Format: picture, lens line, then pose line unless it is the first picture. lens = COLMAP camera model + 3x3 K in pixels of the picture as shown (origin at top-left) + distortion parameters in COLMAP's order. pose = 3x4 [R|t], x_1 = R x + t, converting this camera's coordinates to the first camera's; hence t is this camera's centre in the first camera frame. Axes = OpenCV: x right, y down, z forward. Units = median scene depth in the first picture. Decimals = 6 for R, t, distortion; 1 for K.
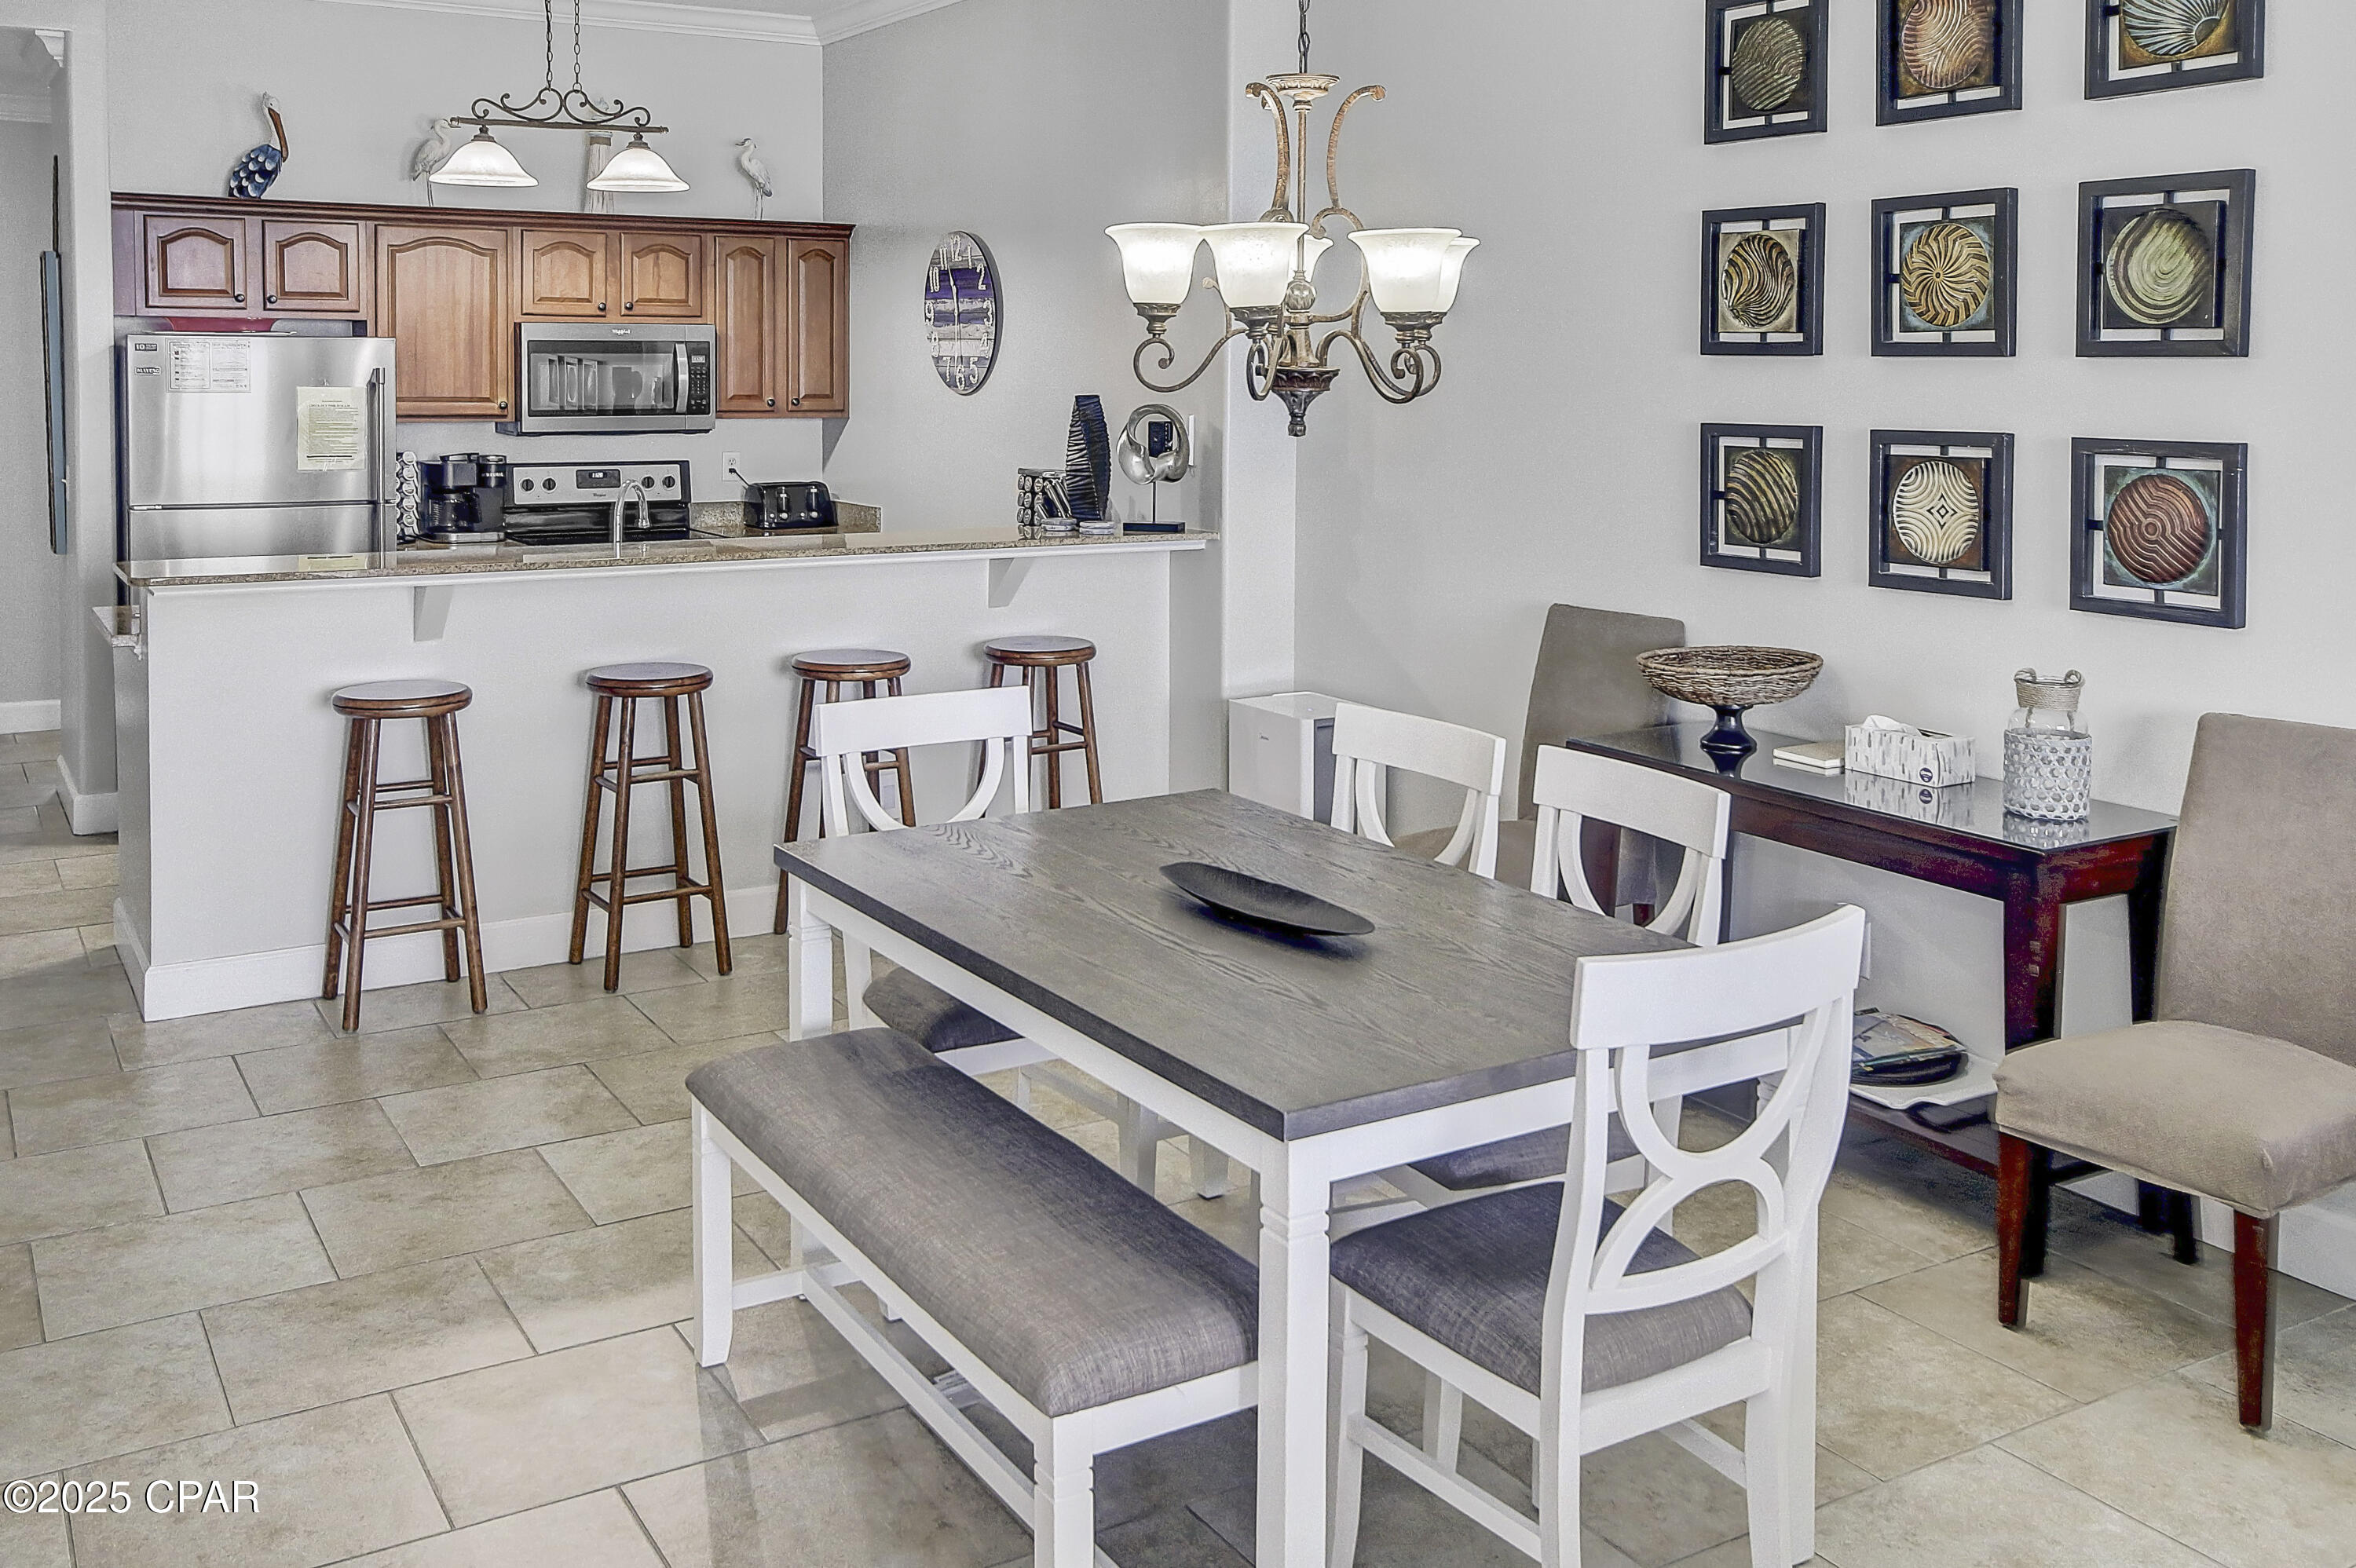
lens RADIAL K [[2171.3, 0, 1178.0], [0, 2171.3, 784.0], [0, 0, 1]] dist [0.006549, 0.010633]
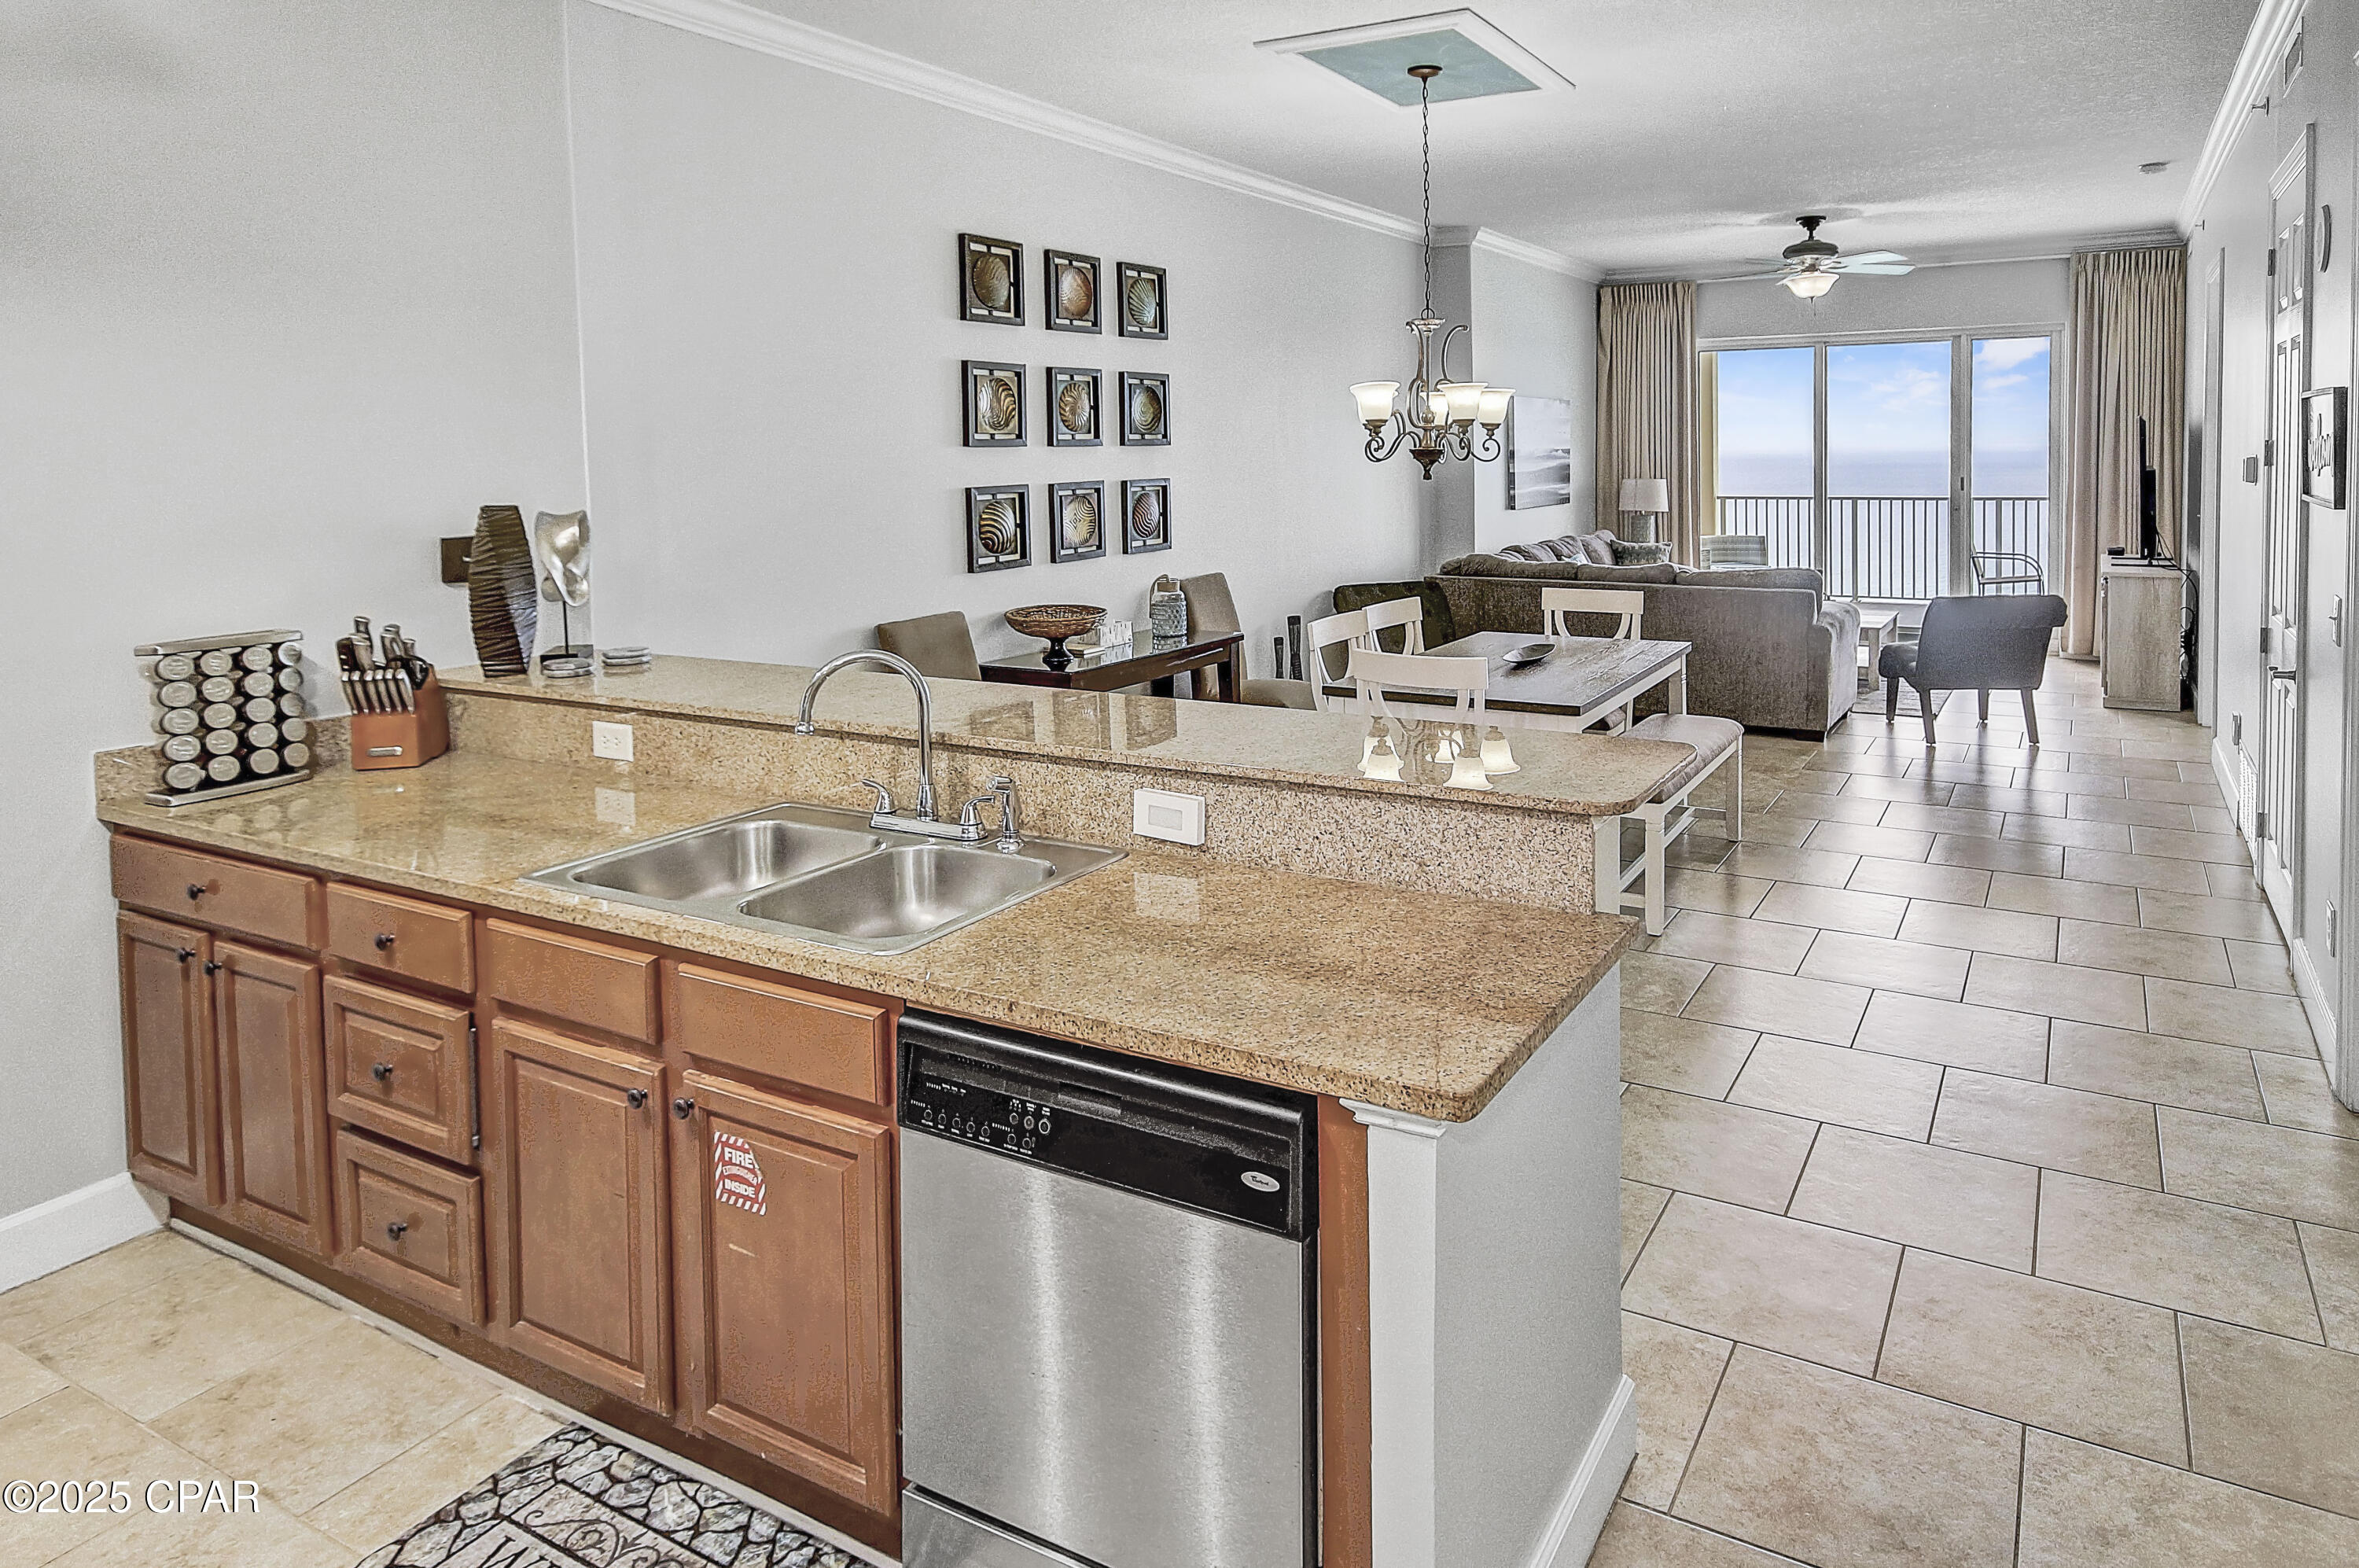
lens RADIAL K [[1468.0, 0, 1179.5], [0, 1468.0, 784.0], [0, 0, 1]] dist [0.003918, 0.003453]
pose [[-0.486710, -0.195122, 0.851493, -0.609572], [0.177201, 0.932418, 0.314954, -0.203192], [-0.855402, 0.304177, -0.419241, 1.016071]]
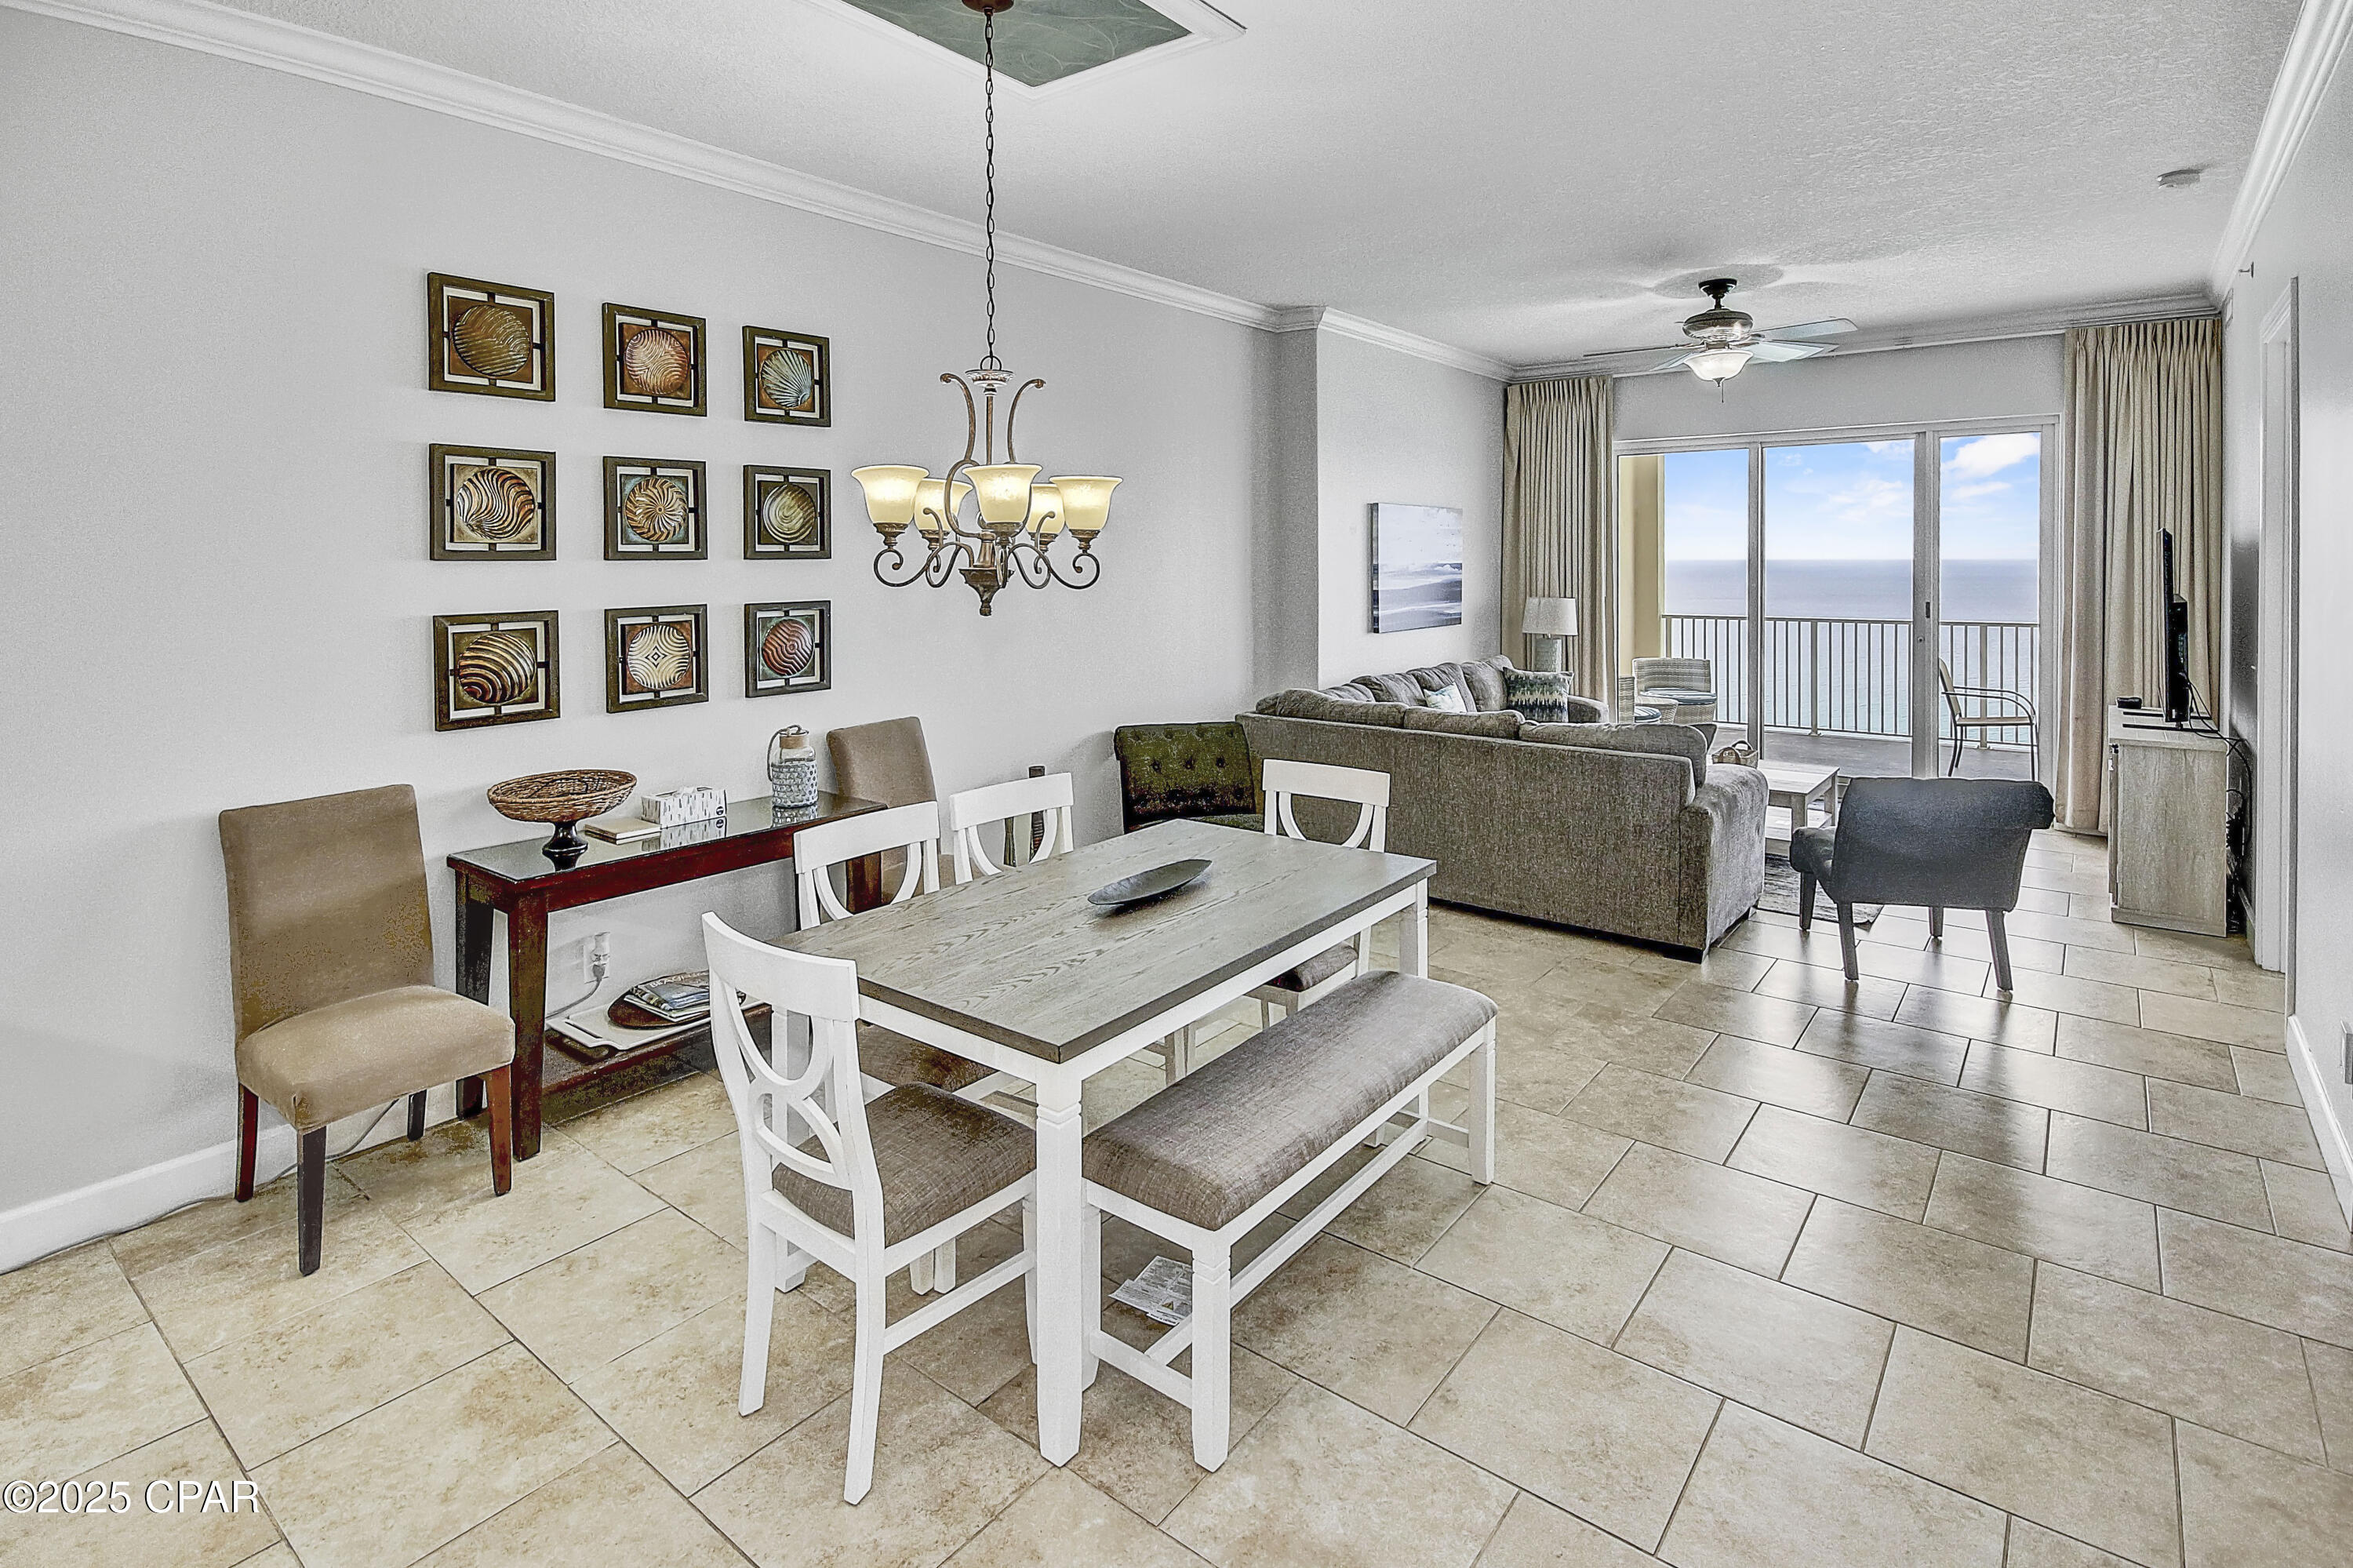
lens RADIAL K [[1276.2, 0, 1092.6], [0, 1276.2, 789.5], [0, 0, 1]] dist [-0.005463, -0.002620]
pose [[-0.377076, -0.168898, 0.910652, -0.413618], [0.182947, 0.950277, 0.252000, -0.135459], [-0.907934, 0.261624, -0.327428, 0.670772]]
